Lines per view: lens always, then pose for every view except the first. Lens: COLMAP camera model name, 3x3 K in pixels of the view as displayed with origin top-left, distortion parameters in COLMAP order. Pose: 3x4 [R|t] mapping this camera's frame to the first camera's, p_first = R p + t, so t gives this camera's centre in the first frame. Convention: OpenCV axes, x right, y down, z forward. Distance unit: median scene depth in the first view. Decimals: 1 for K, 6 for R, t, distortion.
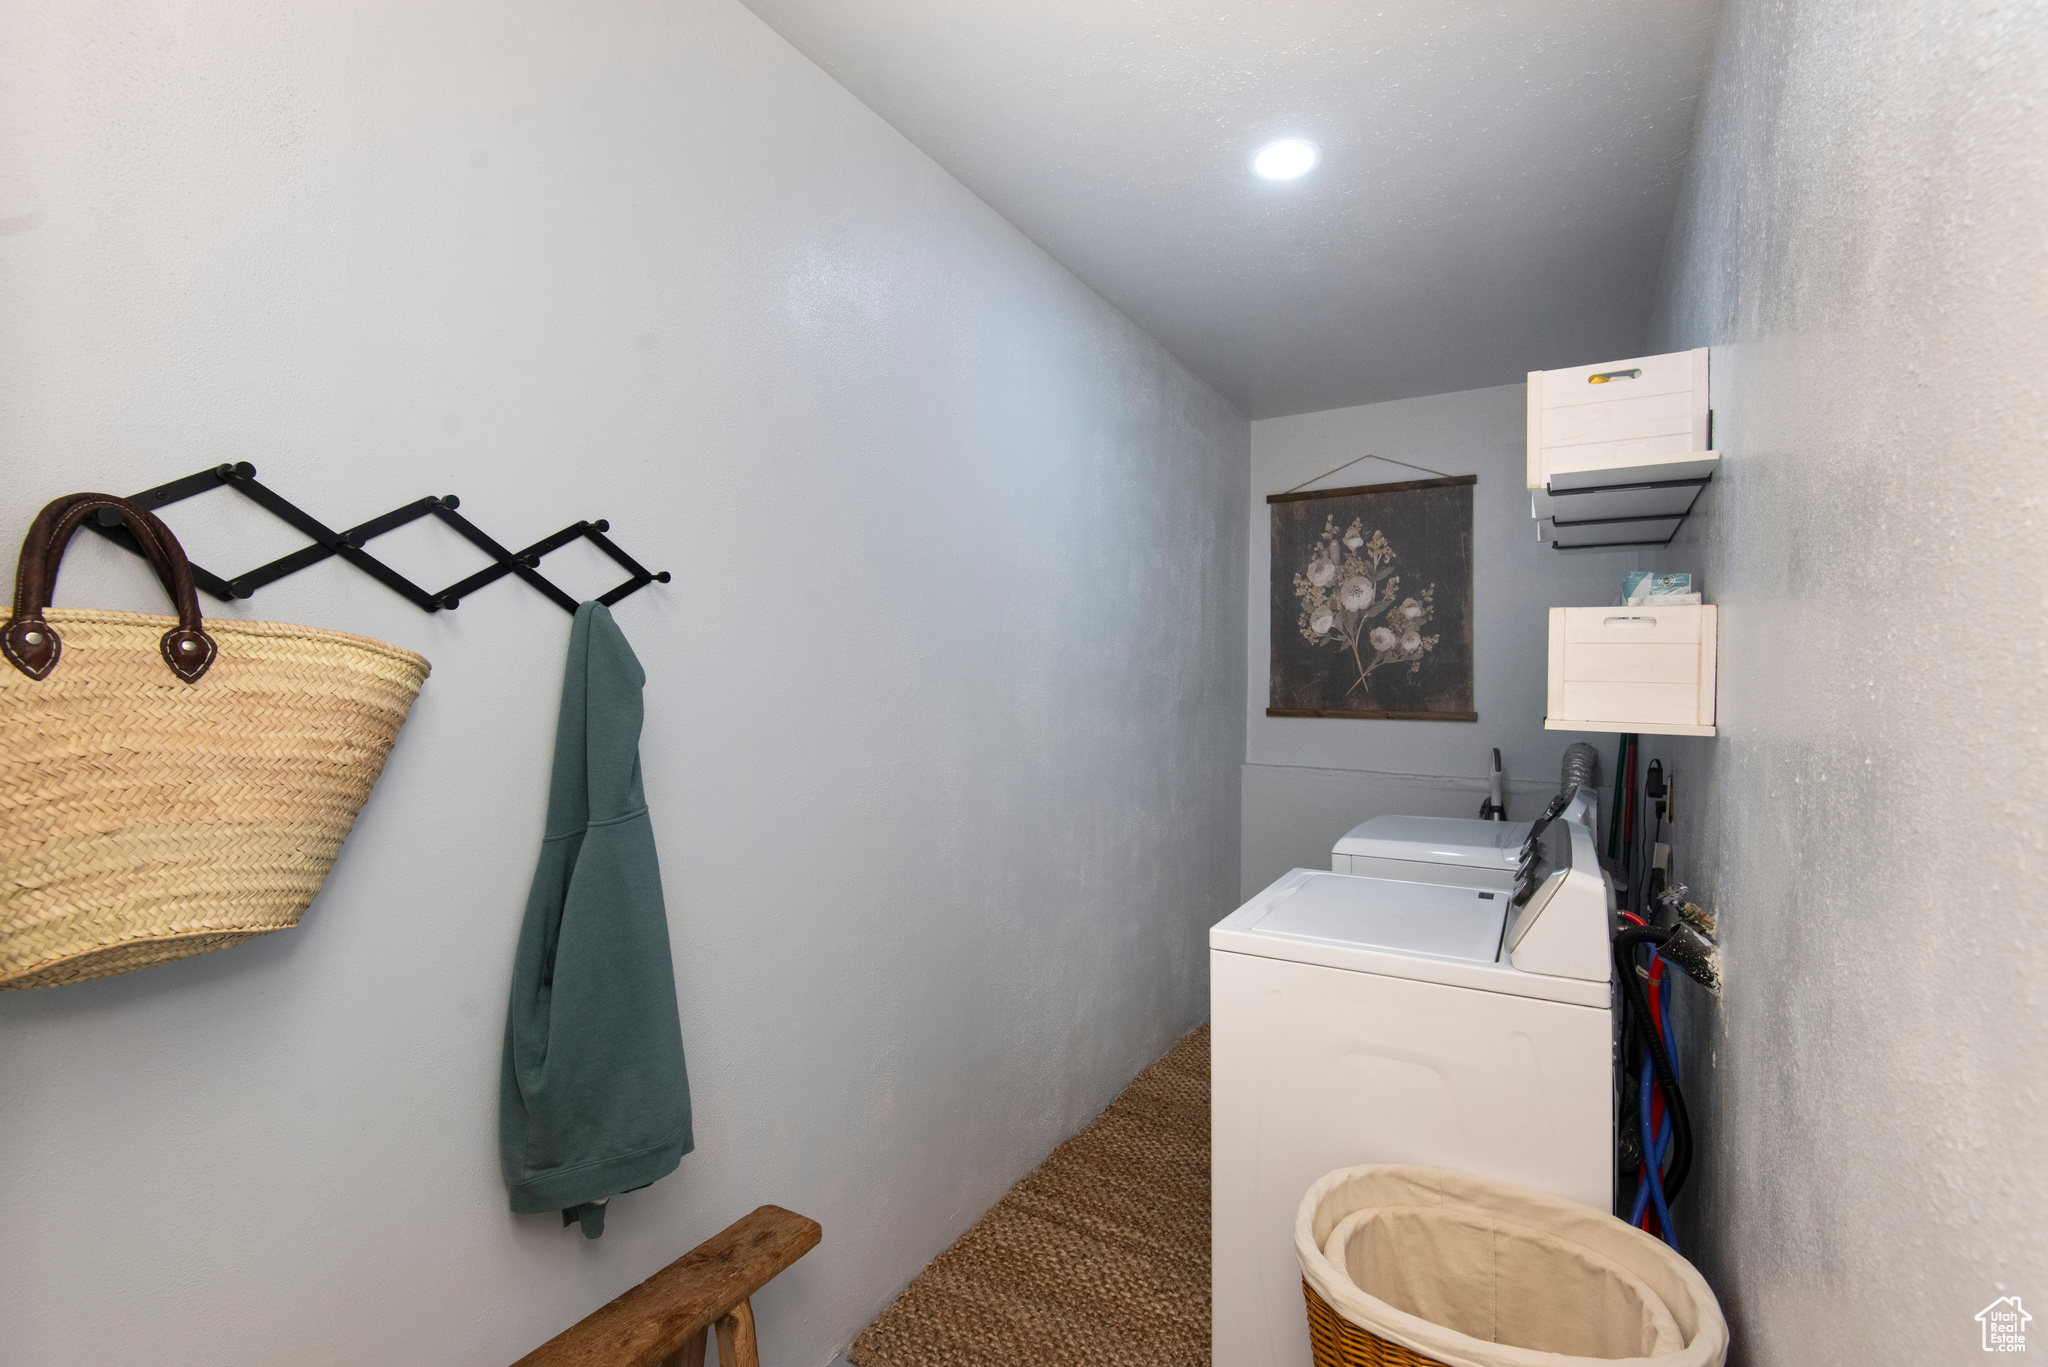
lens RADIAL K [[941.6, 0, 1023.2], [0, 941.6, 689.8], [0, 0, 1]] dist [0.002640, -0.020361]
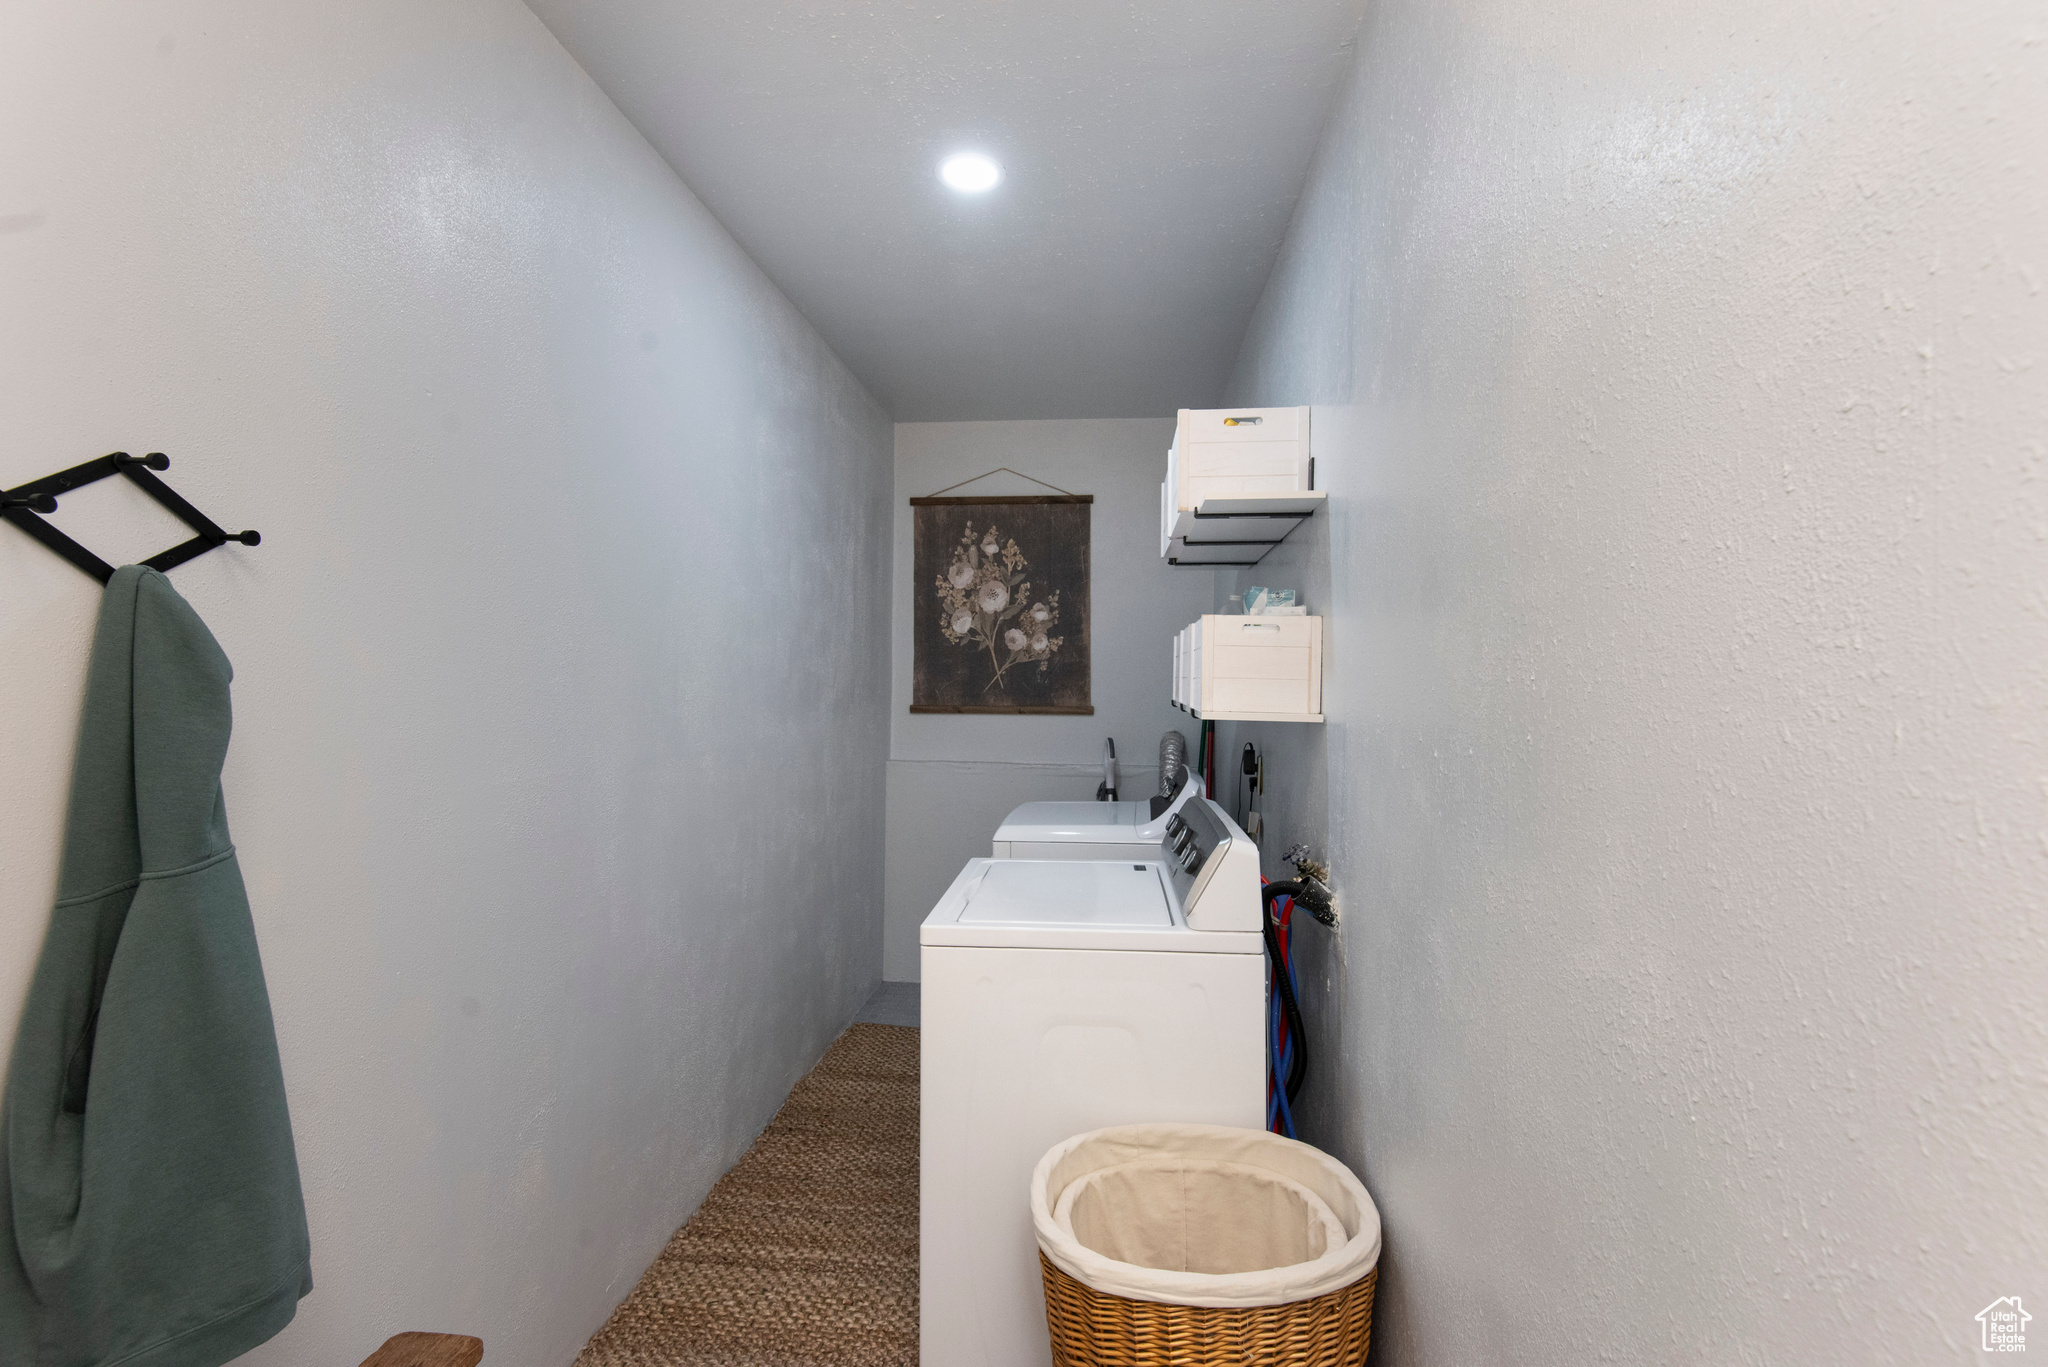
lens RADIAL K [[932.3, 0, 1019.0], [0, 932.3, 687.2], [0, 0, 1]] dist [-0.001886, -0.016195]
pose [[0.896362, -0.004326, 0.443302, -0.115432], [0.005250, 0.999986, -0.000857, 0.001666], [-0.443292, 0.003096, 0.896372, 0.054119]]
